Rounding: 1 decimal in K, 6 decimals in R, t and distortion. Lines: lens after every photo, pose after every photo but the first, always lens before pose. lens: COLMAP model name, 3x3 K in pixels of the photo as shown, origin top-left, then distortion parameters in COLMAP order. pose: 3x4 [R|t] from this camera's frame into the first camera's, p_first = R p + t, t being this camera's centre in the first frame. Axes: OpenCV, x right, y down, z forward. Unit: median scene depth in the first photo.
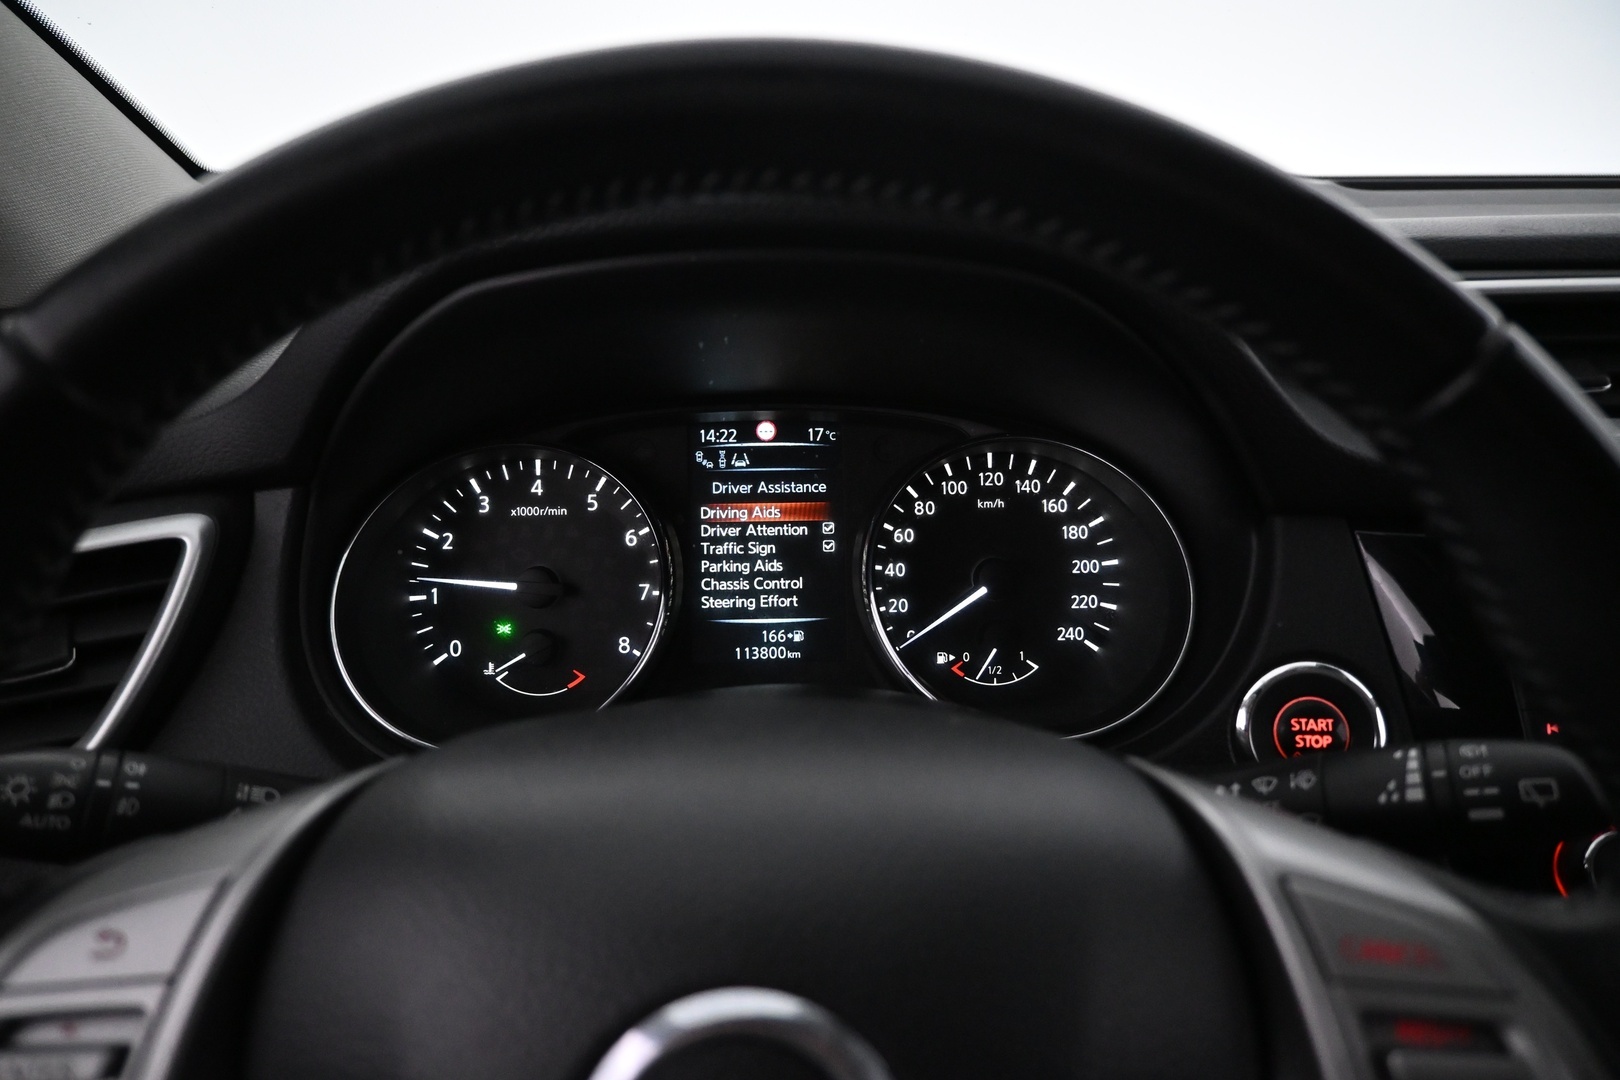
lens RADIAL K [[1090.3, 0, 811.5], [0, 1090.3, 530.9], [0, 0, 1]] dist [-0.007661, 0.001725]
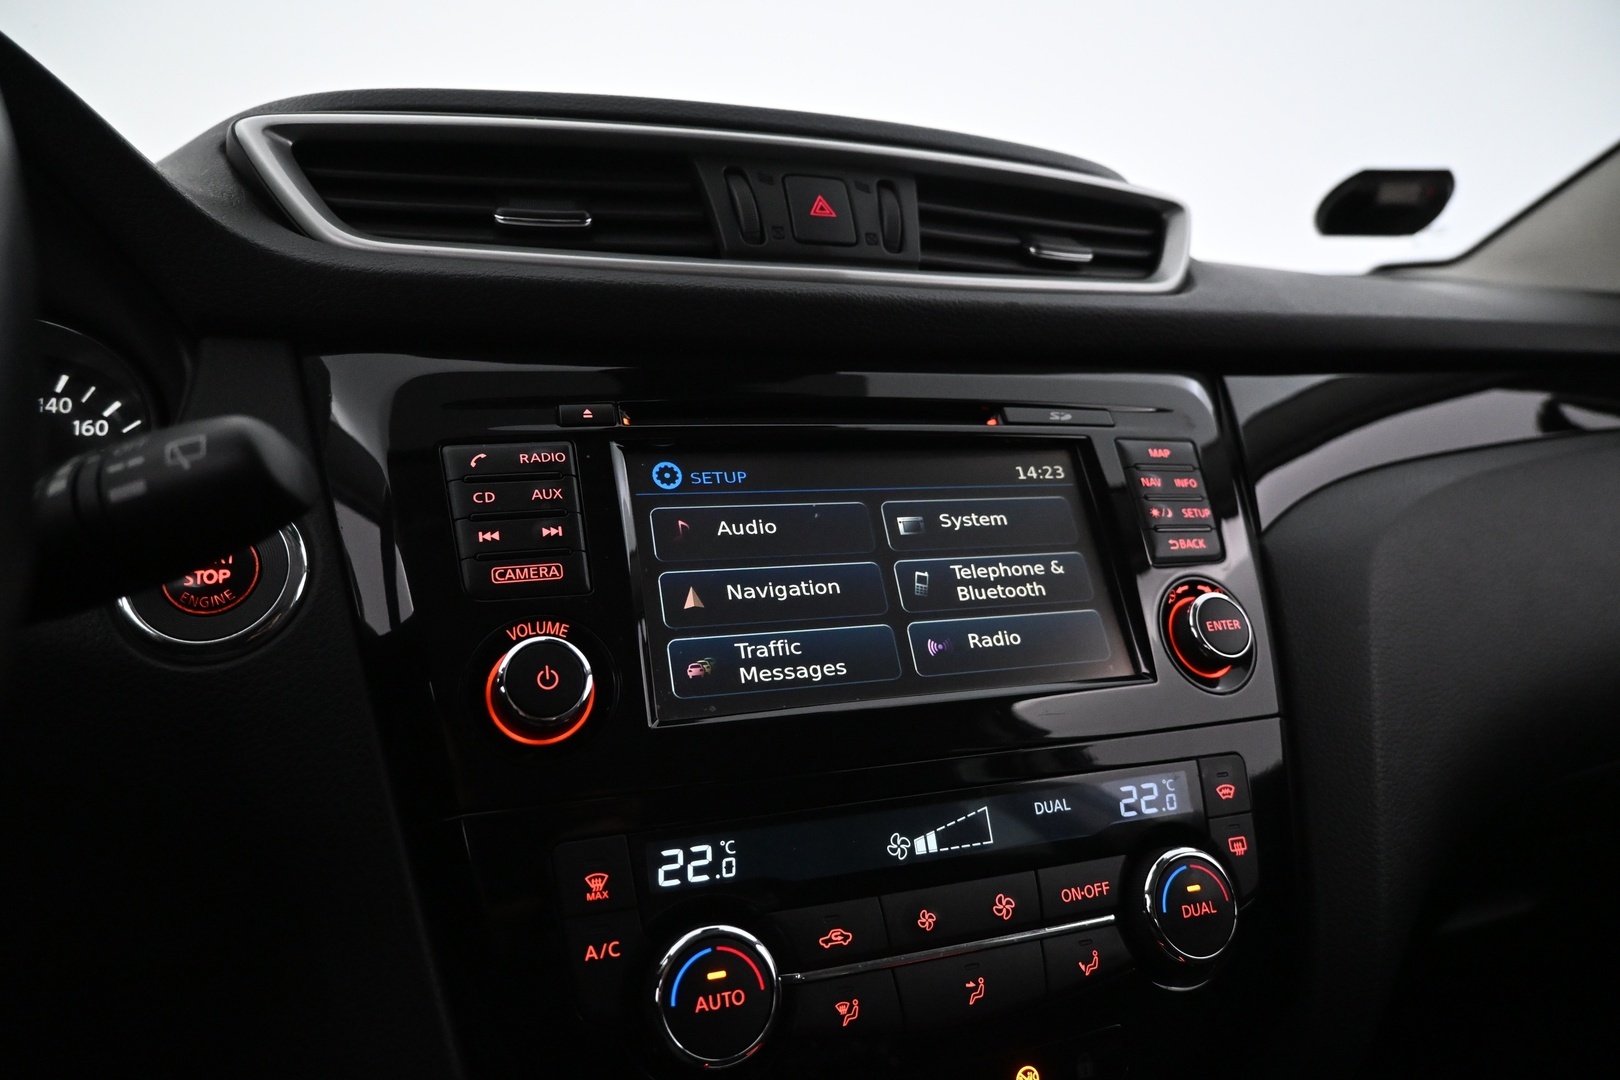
lens RADIAL K [[1090.3, 0, 809.9], [0, 1090.3, 536.6], [0, 0, 1]] dist [-0.007661, 0.001725]
pose [[0.944698, -0.022188, 0.327190, 0.619141], [0.095480, 0.973095, -0.209690, 0.374057], [-0.313735, 0.229334, 0.921399, 0.116883]]
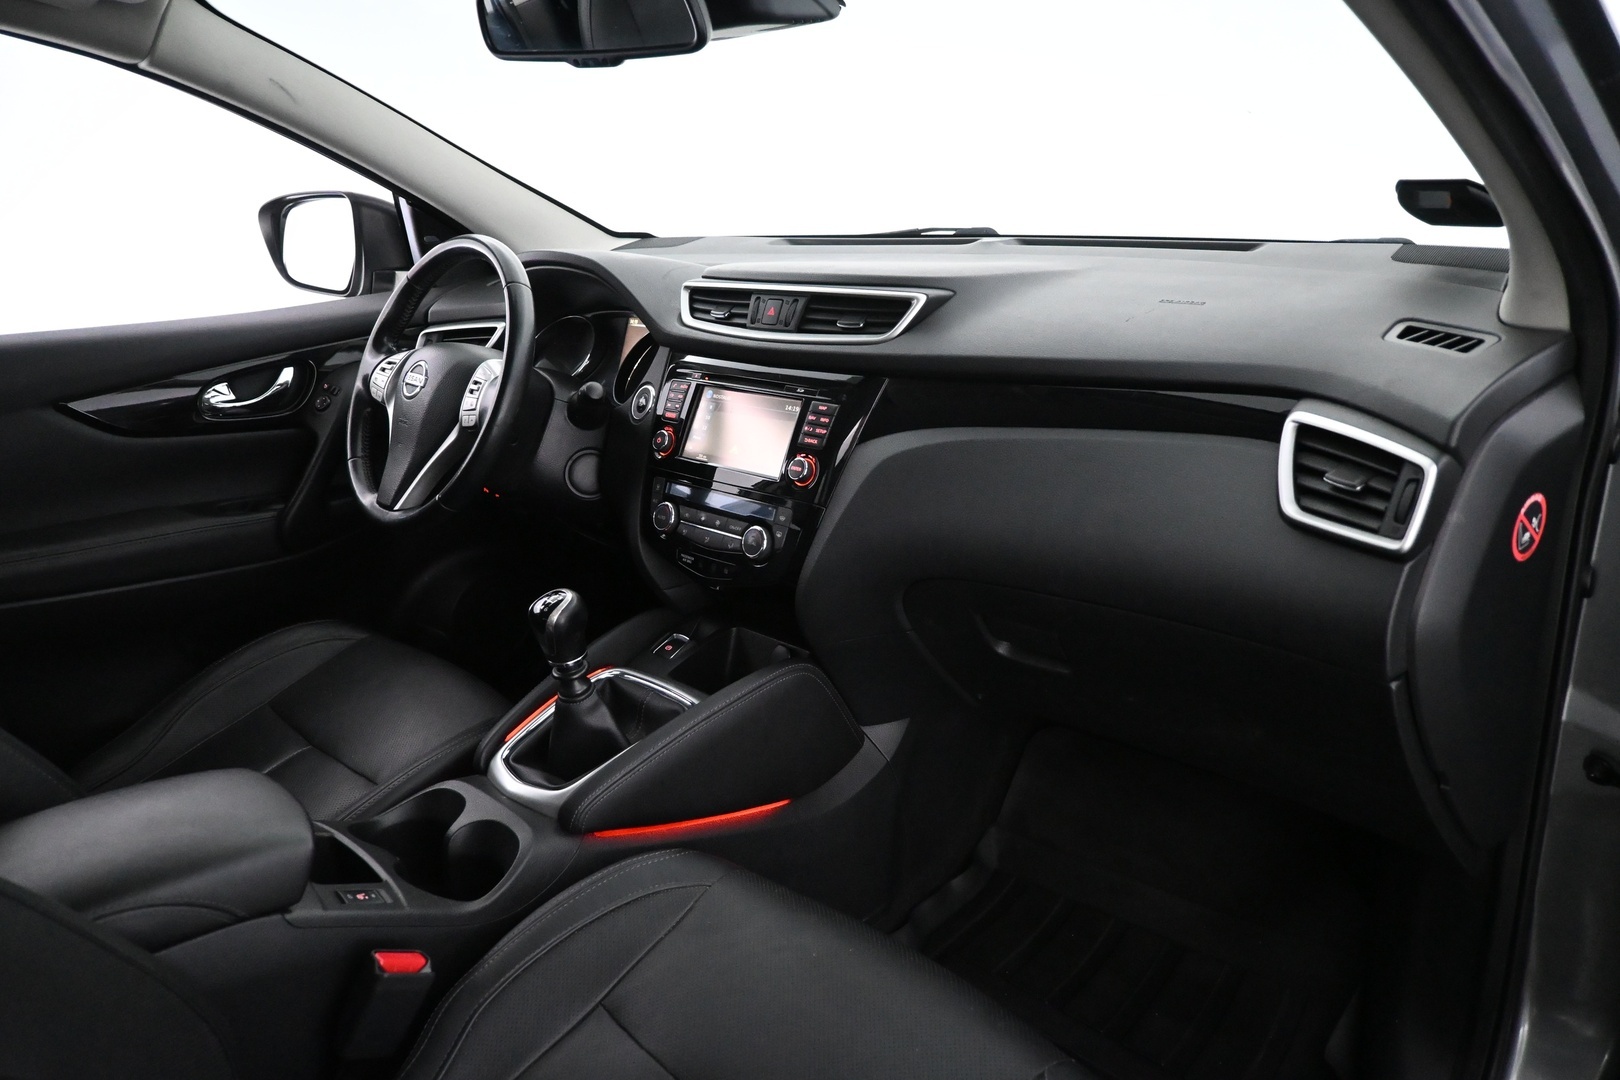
lens RADIAL K [[1090.3, 0, 808.0], [0, 1090.3, 535.6], [0, 0, 1]] dist [-0.007661, 0.001725]
pose [[0.700085, 0.205780, -0.683766, 3.462856], [-0.198718, 0.975894, 0.090236, 0.181099], [0.685852, 0.072704, 0.724101, -1.244372]]
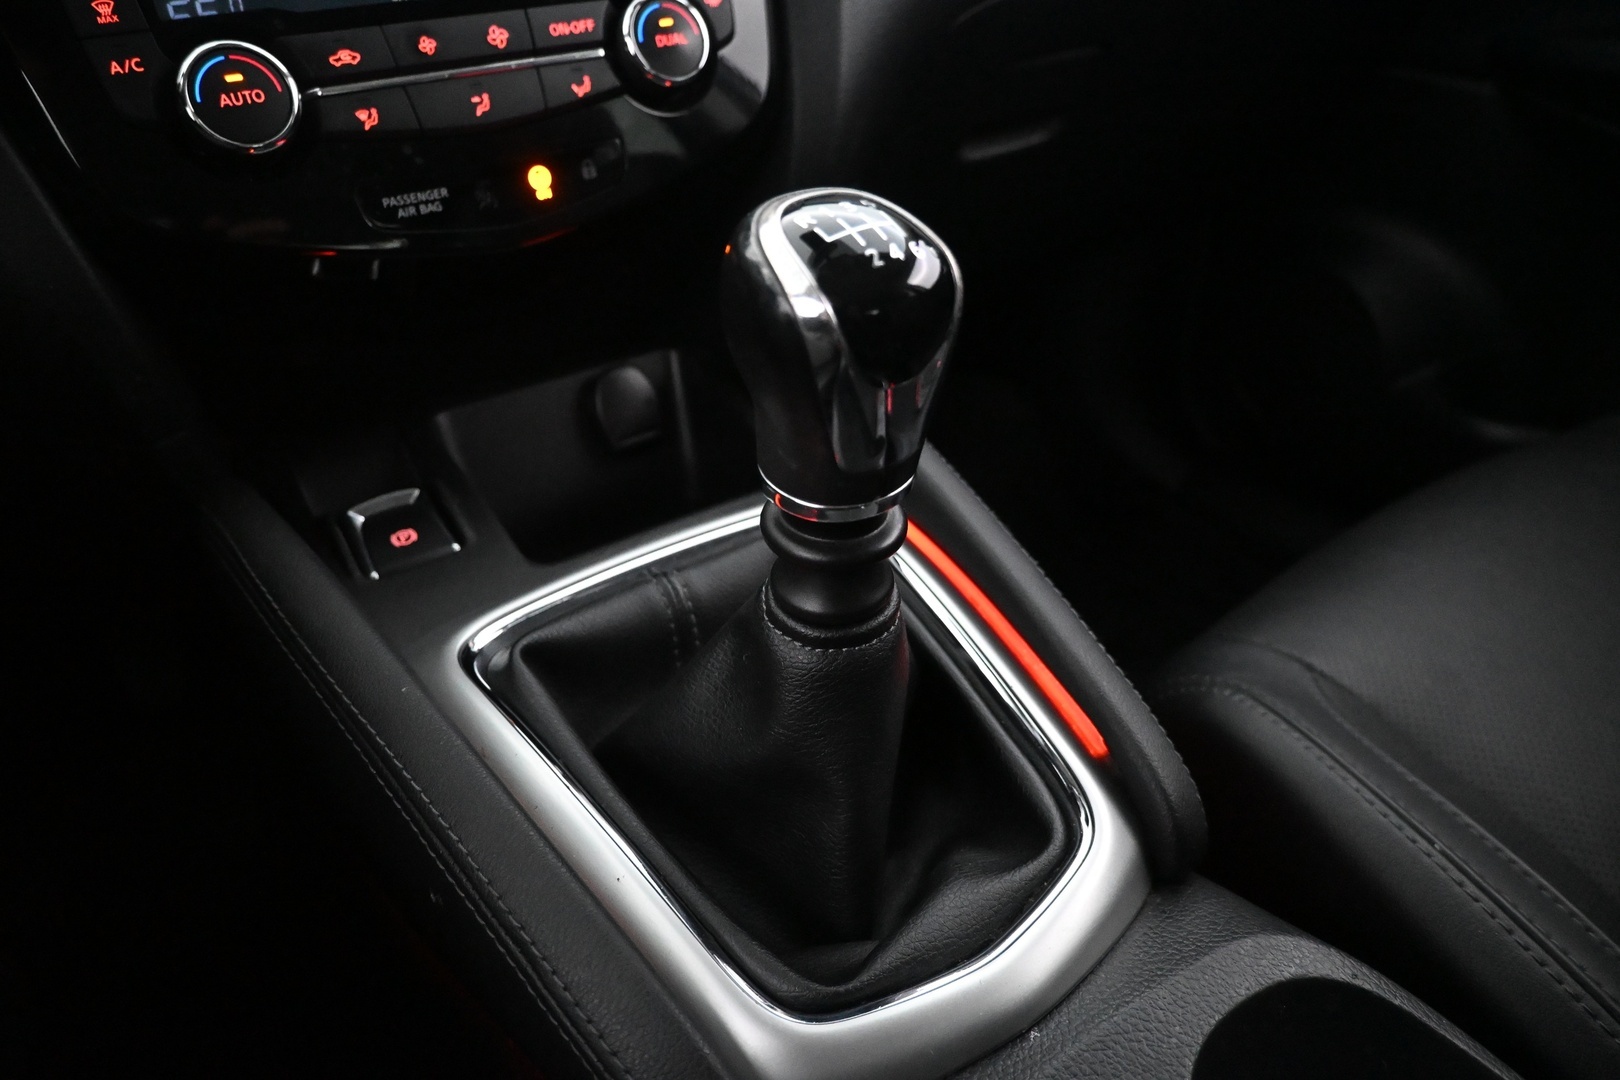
lens RADIAL K [[1090.3, 0, 810.0], [0, 1090.3, 539.4], [0, 0, 1]] dist [-0.007661, 0.001725]
pose [[0.842449, -0.310245, 0.440485, 0.684255], [0.216752, 0.943650, 0.250088, 0.749194], [-0.493252, -0.115210, 0.862223, -0.166733]]
